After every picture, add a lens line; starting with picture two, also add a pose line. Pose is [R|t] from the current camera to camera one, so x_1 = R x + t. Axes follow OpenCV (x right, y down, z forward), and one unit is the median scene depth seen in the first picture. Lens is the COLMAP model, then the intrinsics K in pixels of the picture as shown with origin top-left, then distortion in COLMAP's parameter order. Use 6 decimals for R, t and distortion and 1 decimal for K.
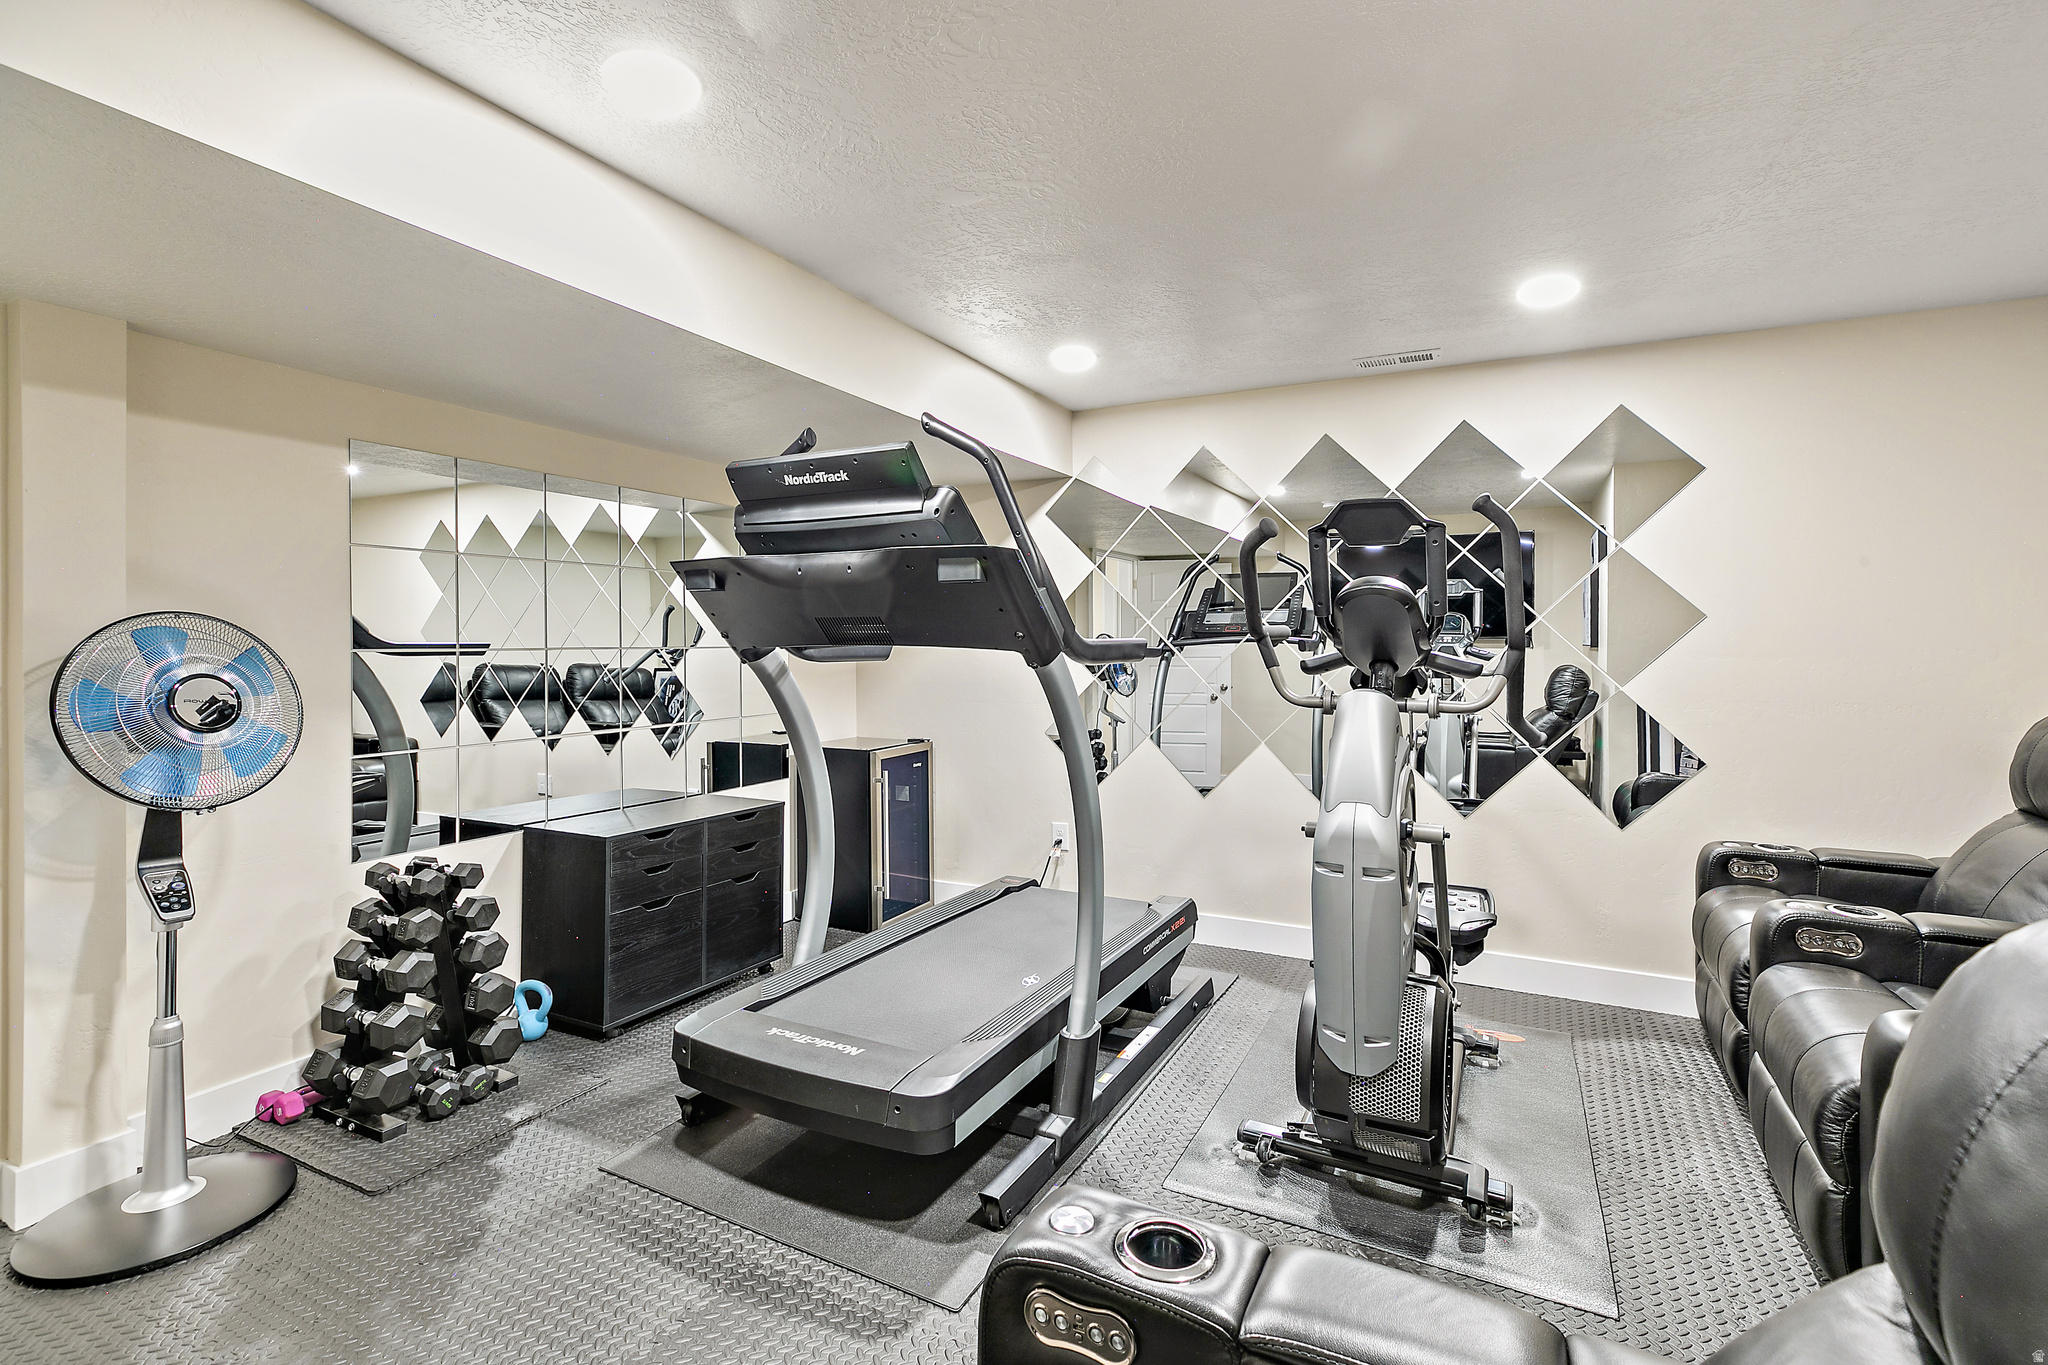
lens RADIAL K [[940.2, 0, 1024.3], [0, 940.2, 664.8], [0, 0, 1]] dist [-0.001700, -0.000107]
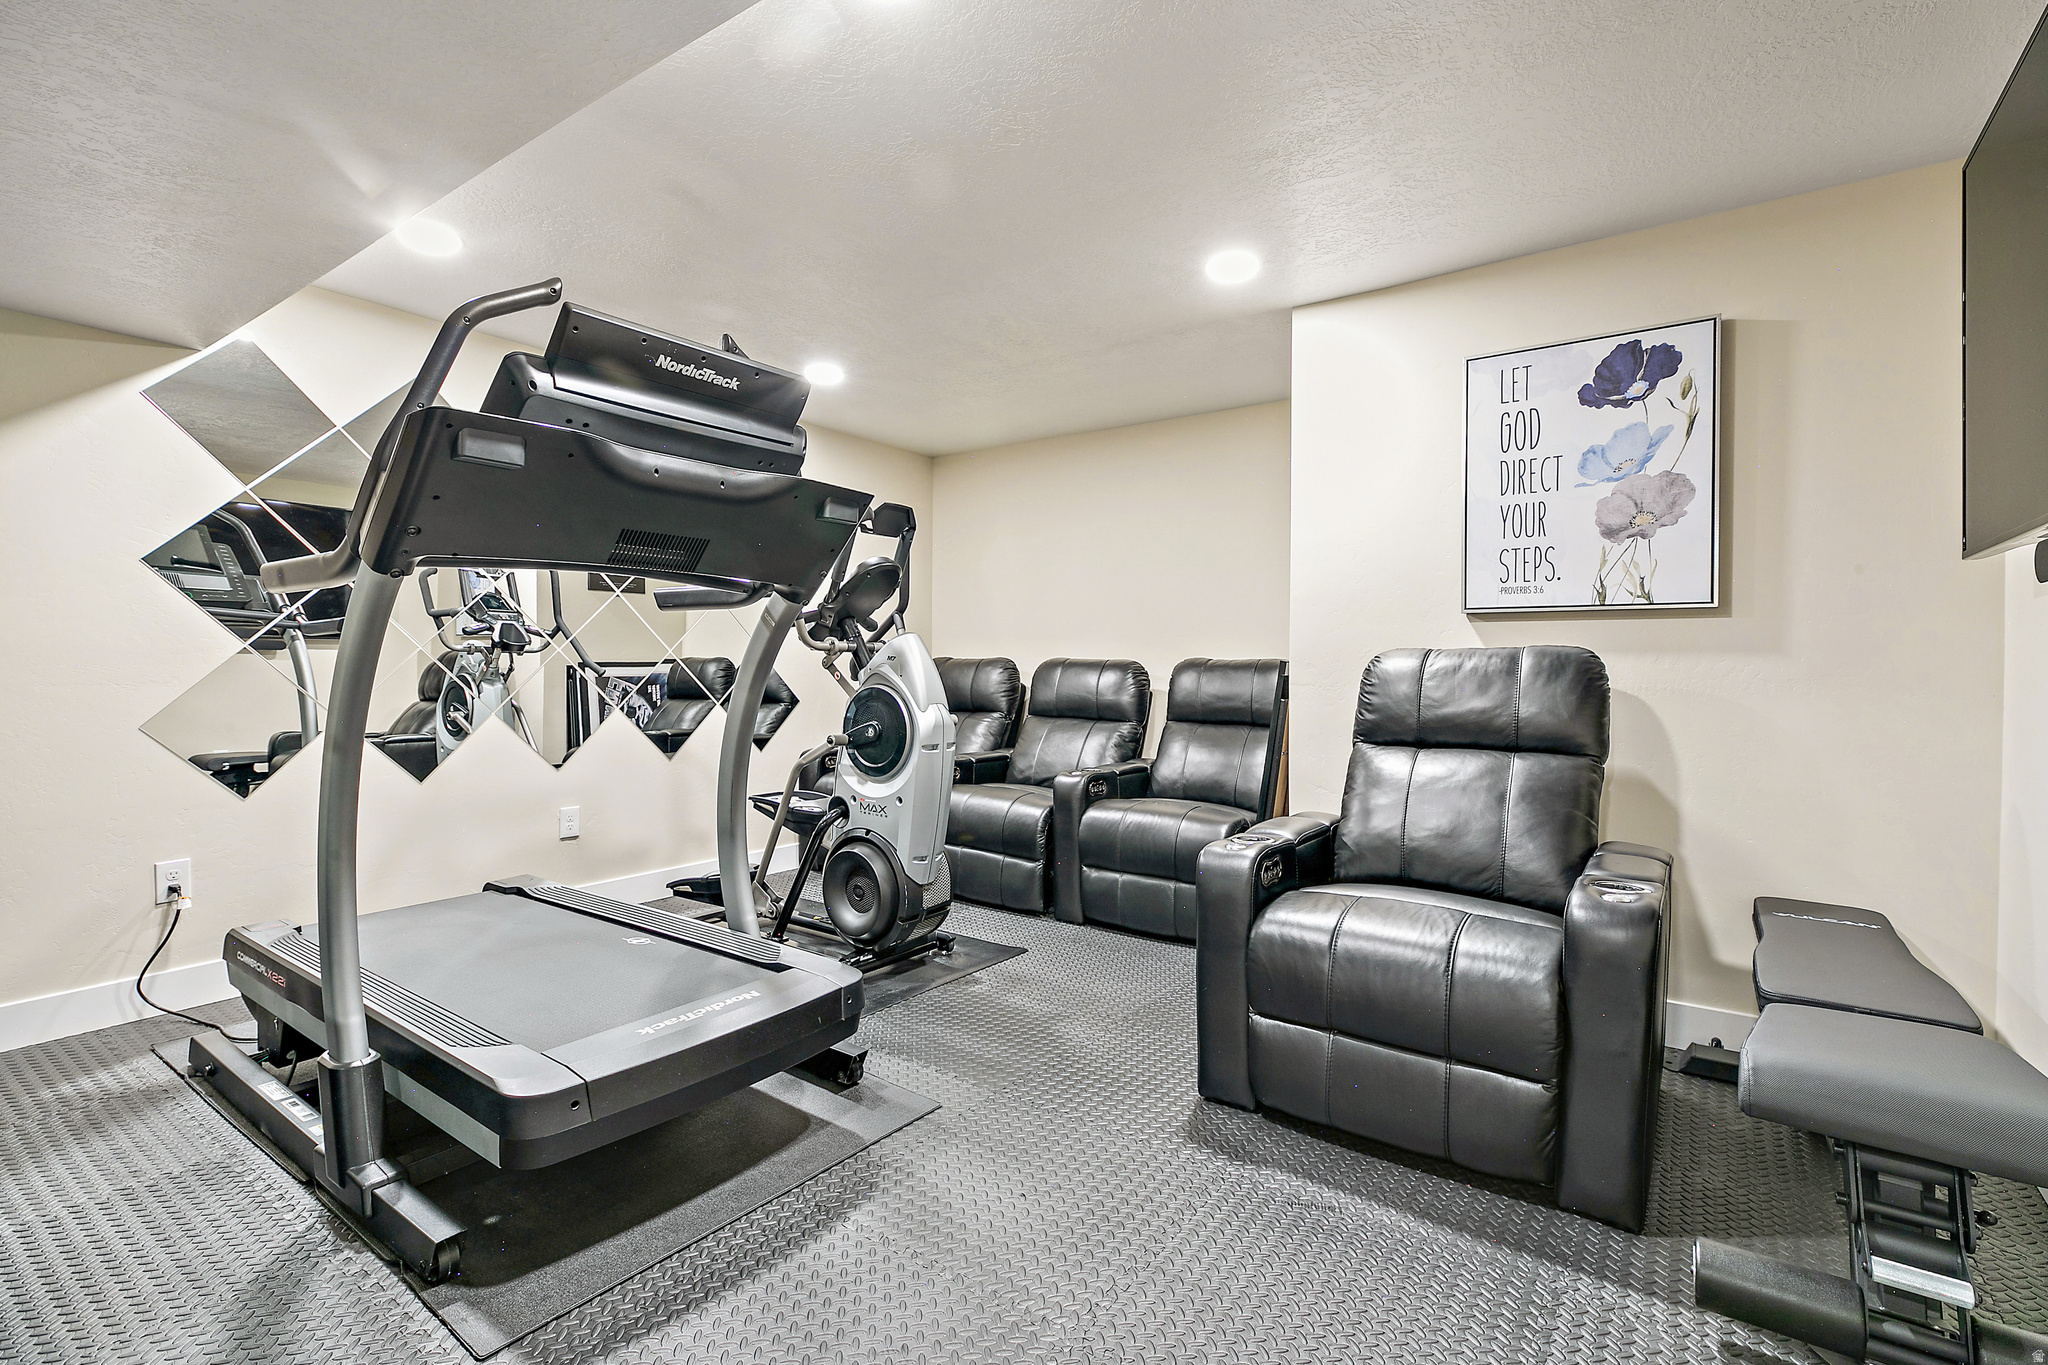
lens RADIAL K [[940.2, 0, 1024.1], [0, 940.2, 681.4], [0, 0, 1]] dist [-0.001700, -0.000107]
pose [[0.157299, -0.030061, 0.987093, -1.031766], [0.016530, 0.999477, 0.027804, 0.066142], [-0.987413, 0.011943, 0.157714, 0.566054]]
